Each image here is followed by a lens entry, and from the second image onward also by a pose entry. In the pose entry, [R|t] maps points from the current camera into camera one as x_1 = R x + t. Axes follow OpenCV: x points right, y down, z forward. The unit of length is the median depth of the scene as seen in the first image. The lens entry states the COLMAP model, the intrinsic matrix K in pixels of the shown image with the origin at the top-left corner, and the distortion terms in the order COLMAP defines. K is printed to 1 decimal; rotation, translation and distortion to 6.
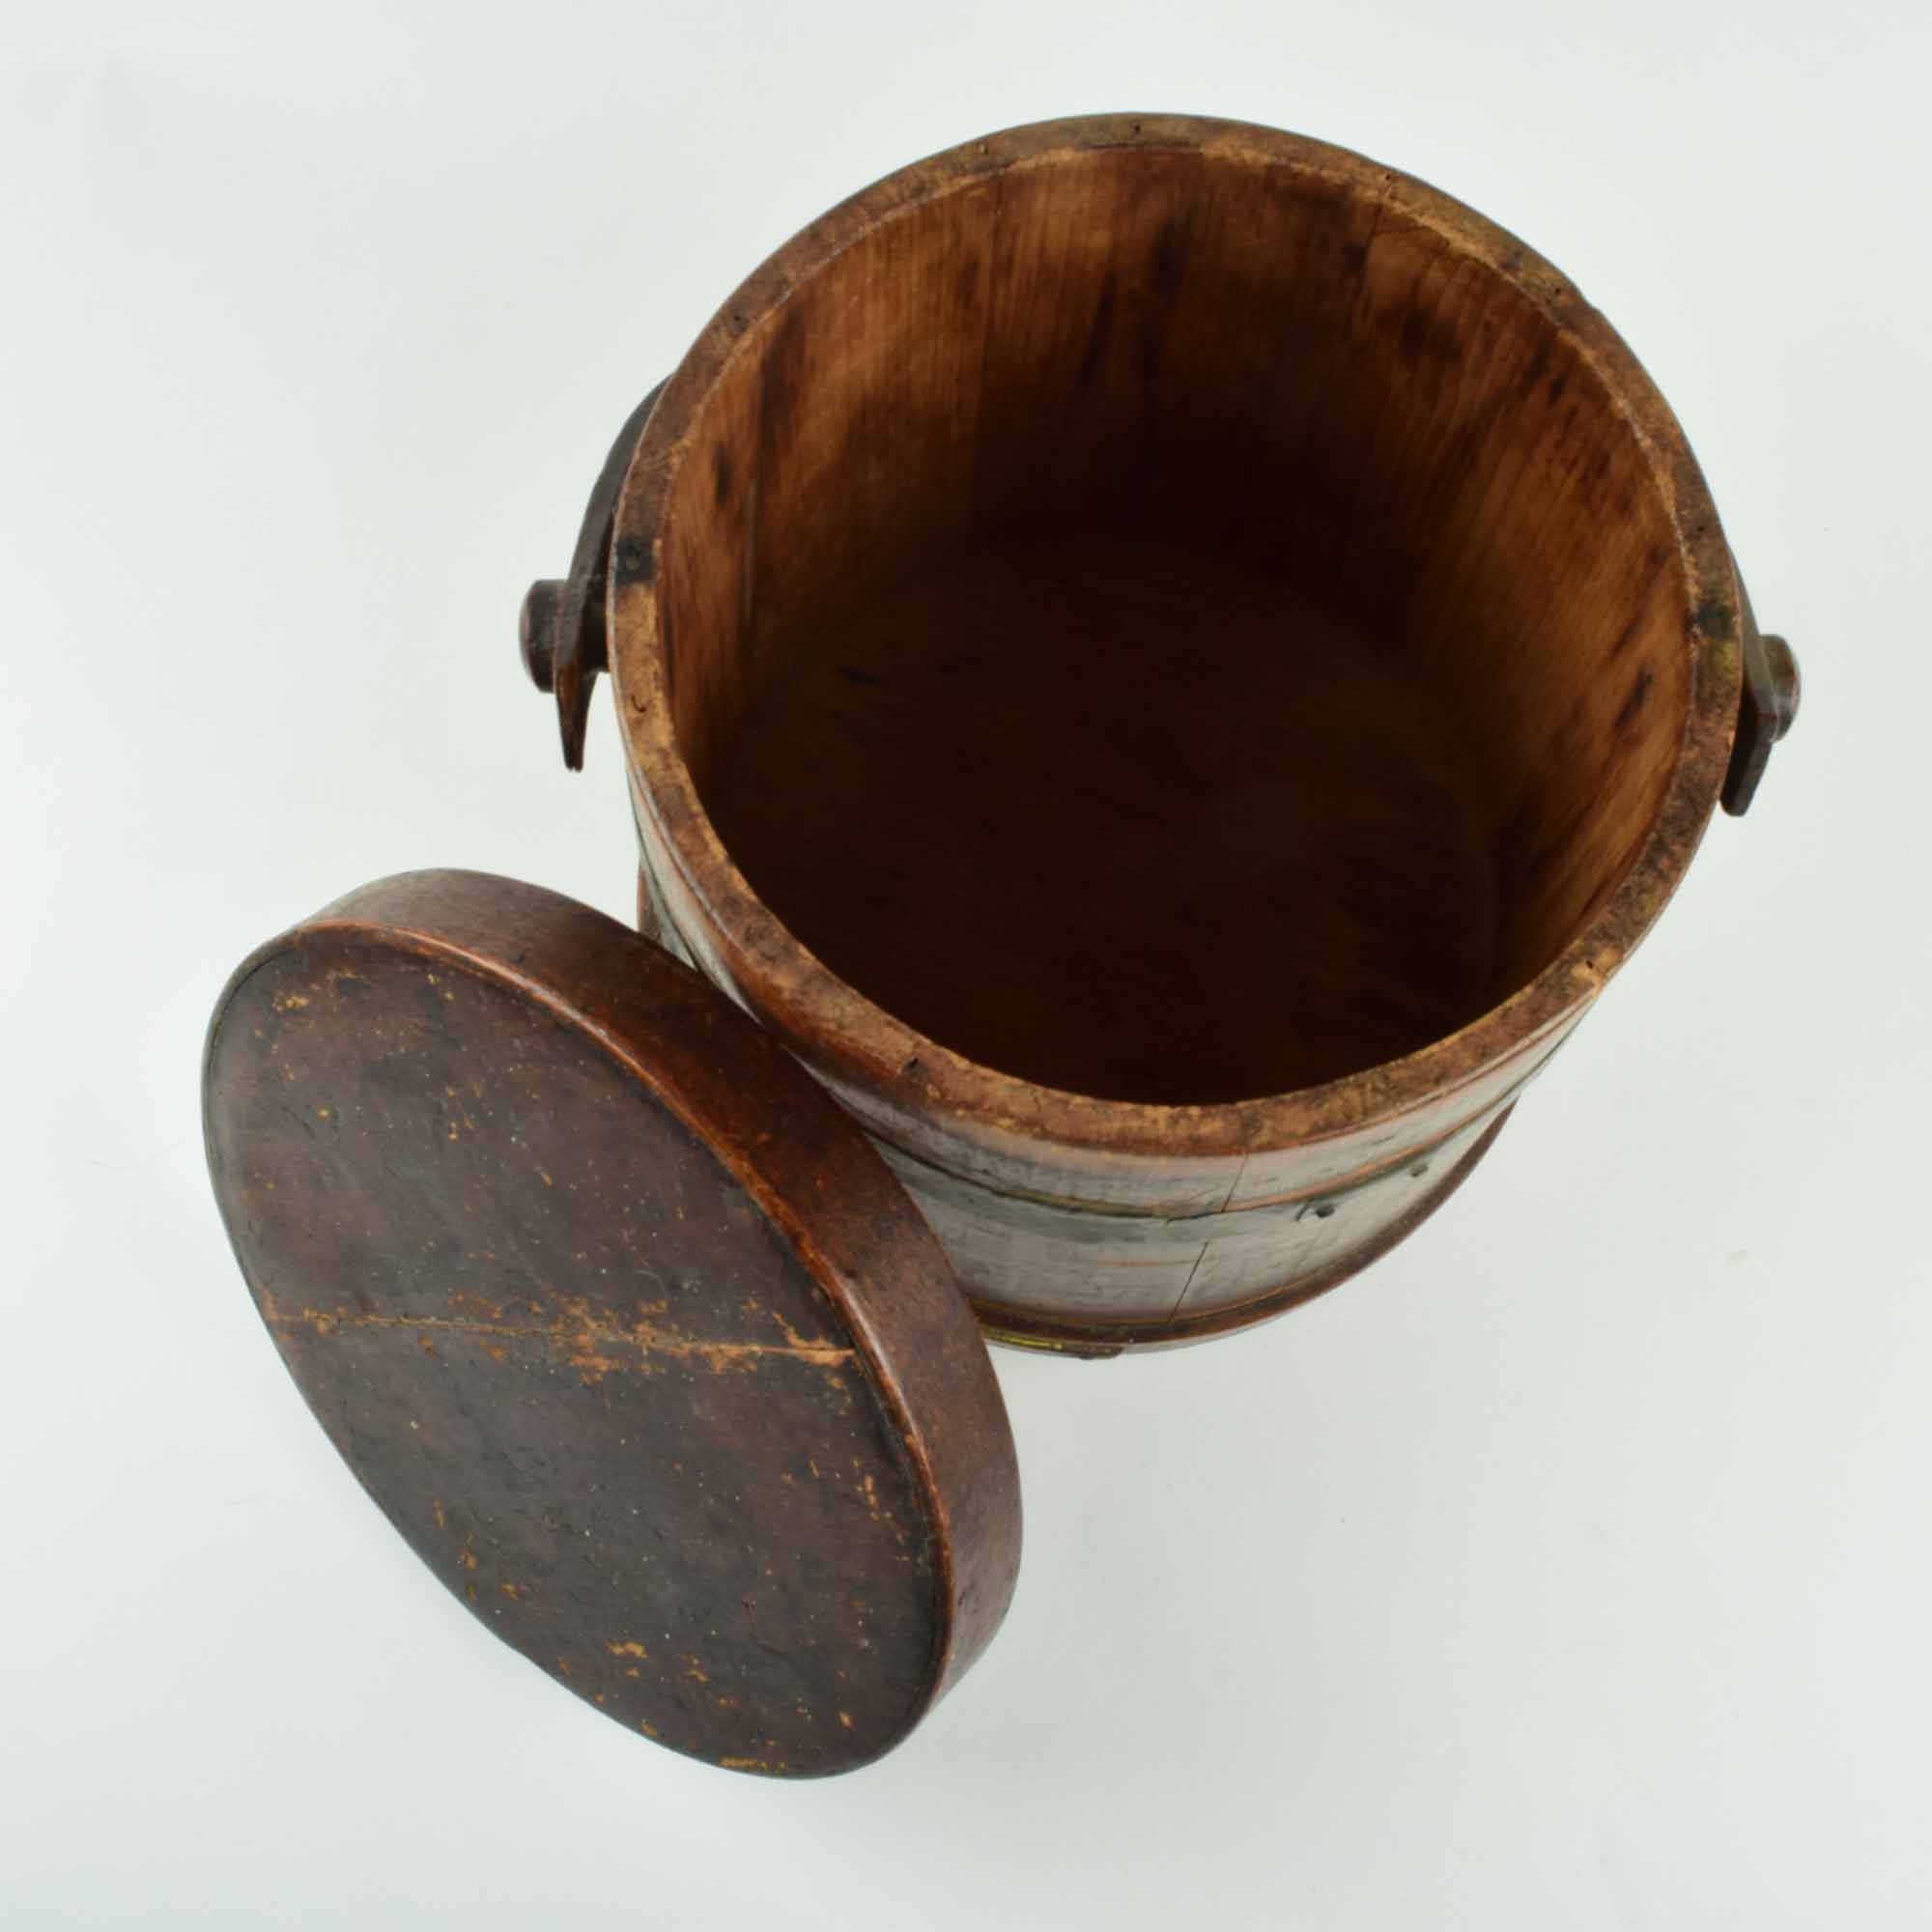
lens RADIAL K [[2617.1, 0, 1039.7], [0, 2617.1, 966.5], [0, 0, 1]] dist [0.091407, -0.008928]
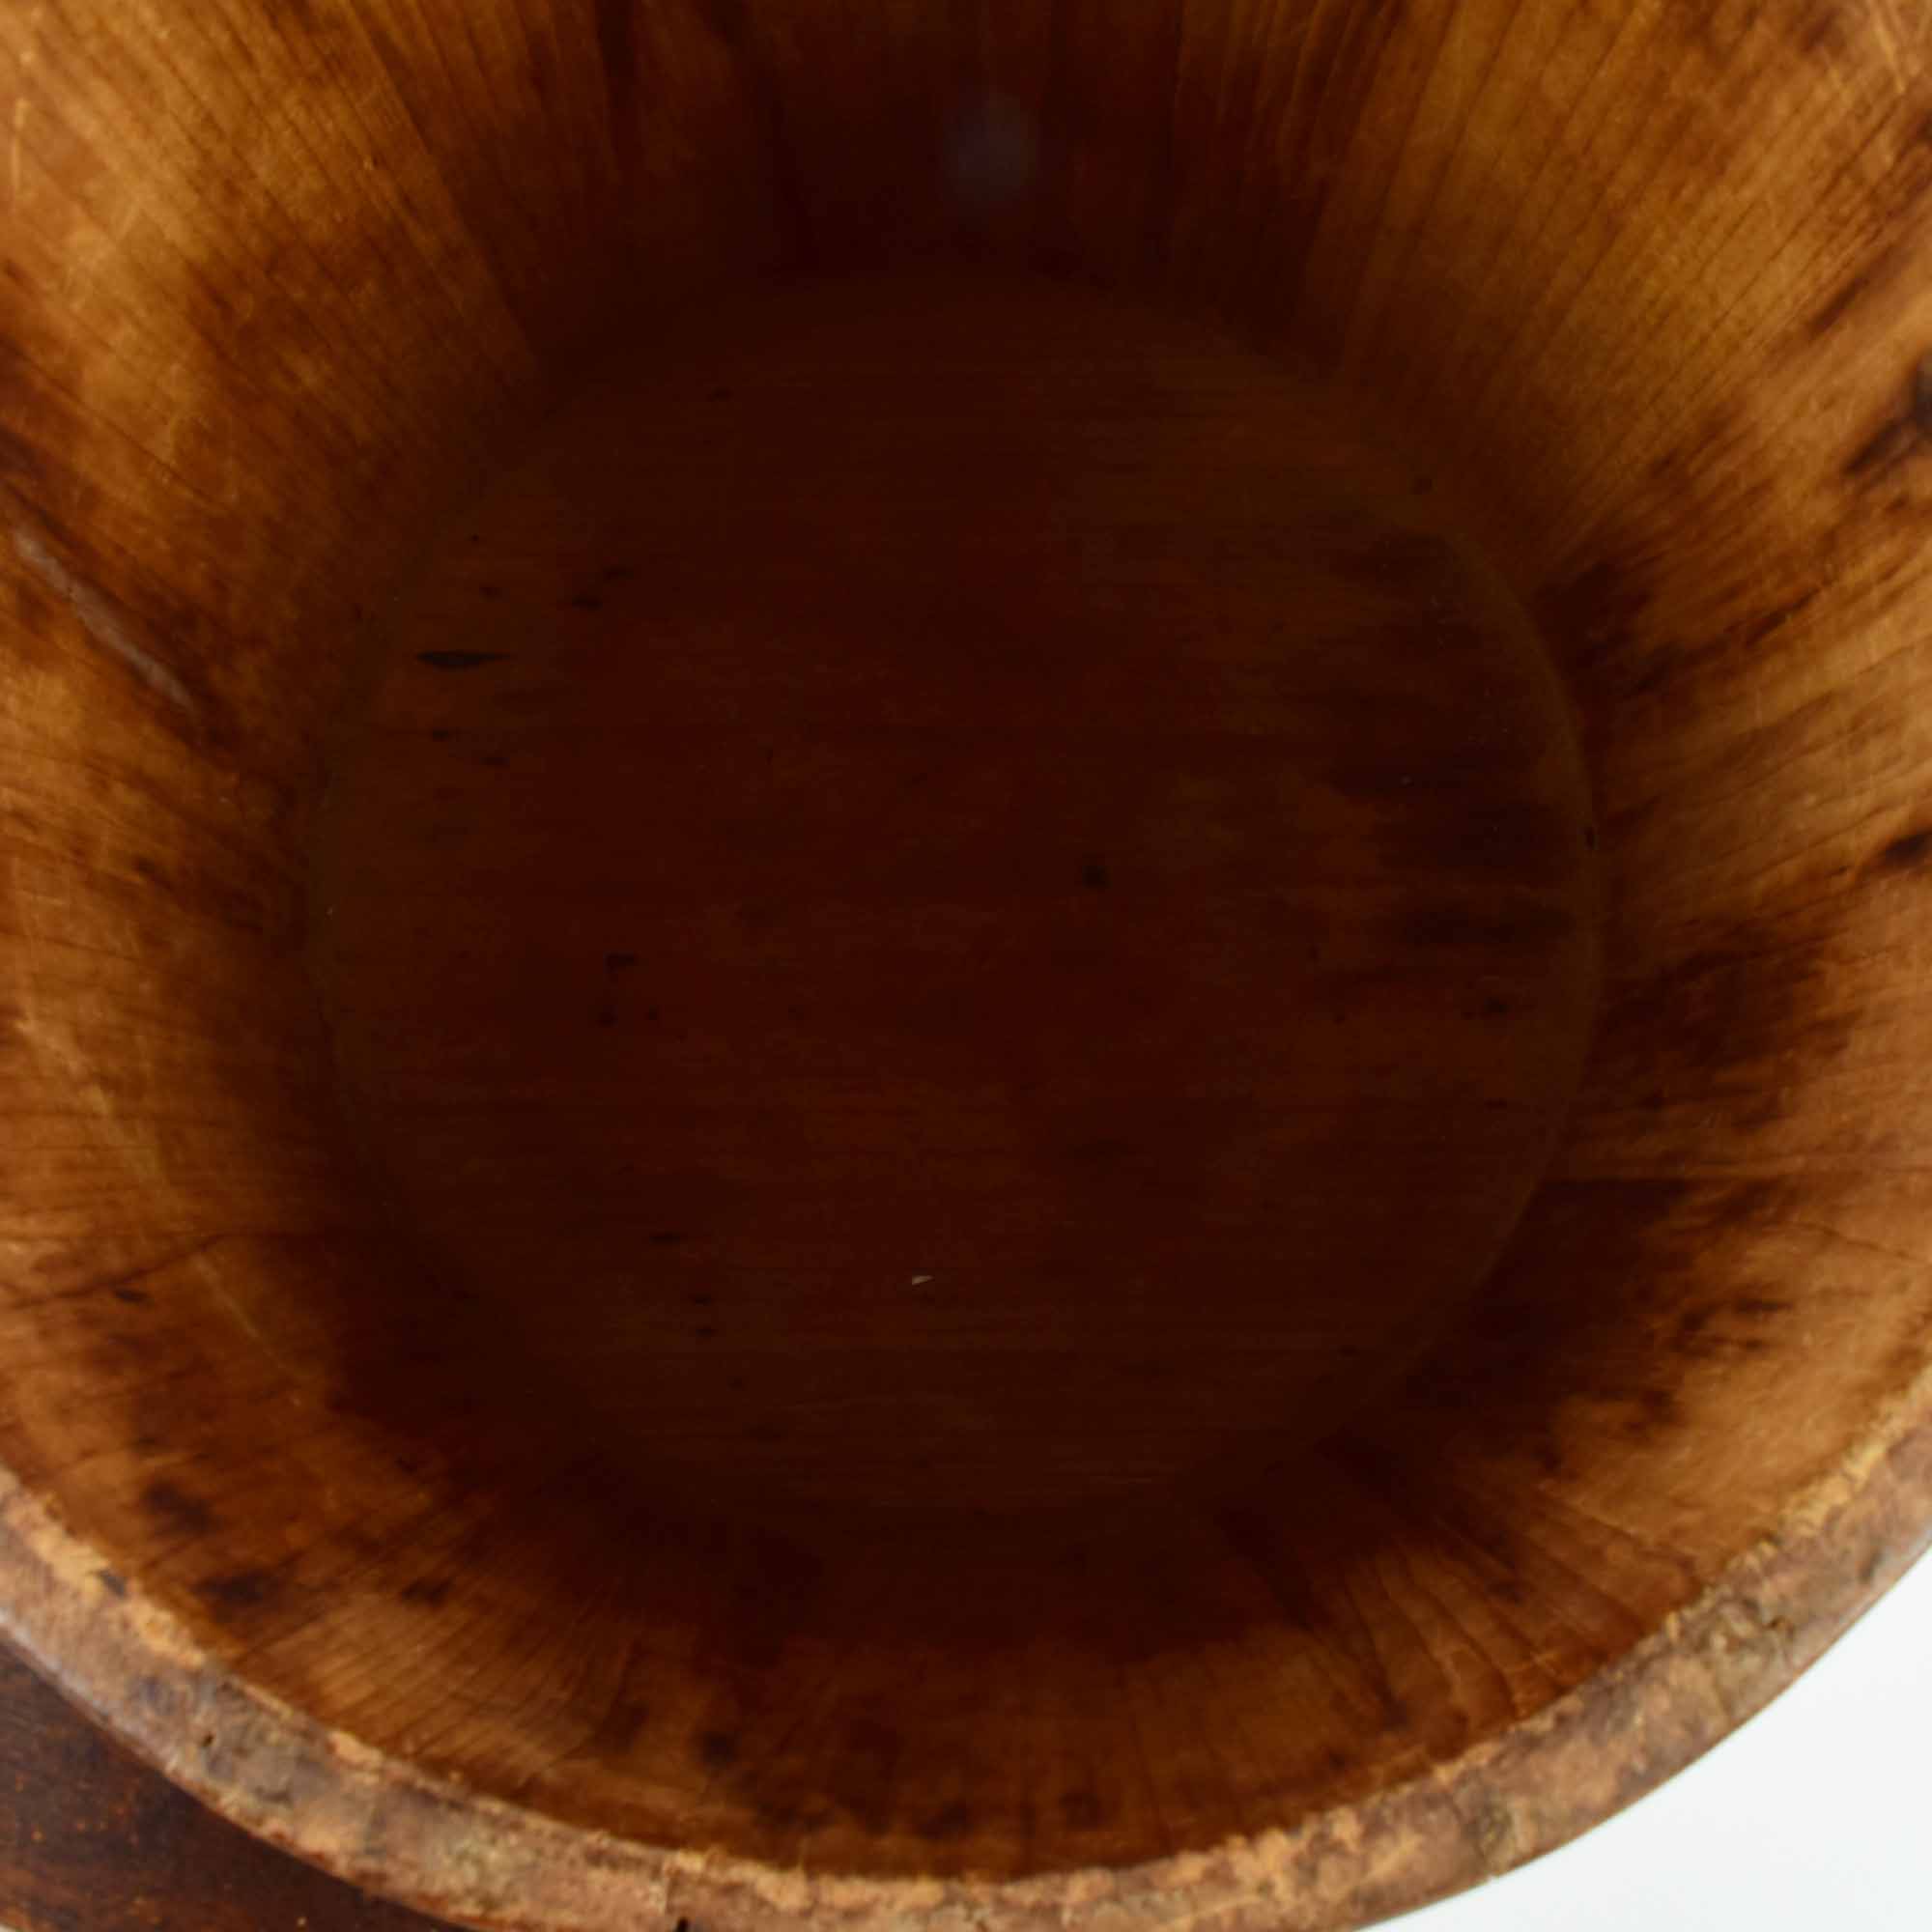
lens RADIAL K [[2313.8, 0, 966.0], [0, 2313.8, 966.0], [0, 0, 1]] dist [0.008067, -0.014779]
pose [[0.951239, -0.306830, -0.031608, 0.054851], [0.306663, 0.929710, 0.203954, -0.168551], [-0.033193, -0.203702, 0.978470, 0.656764]]
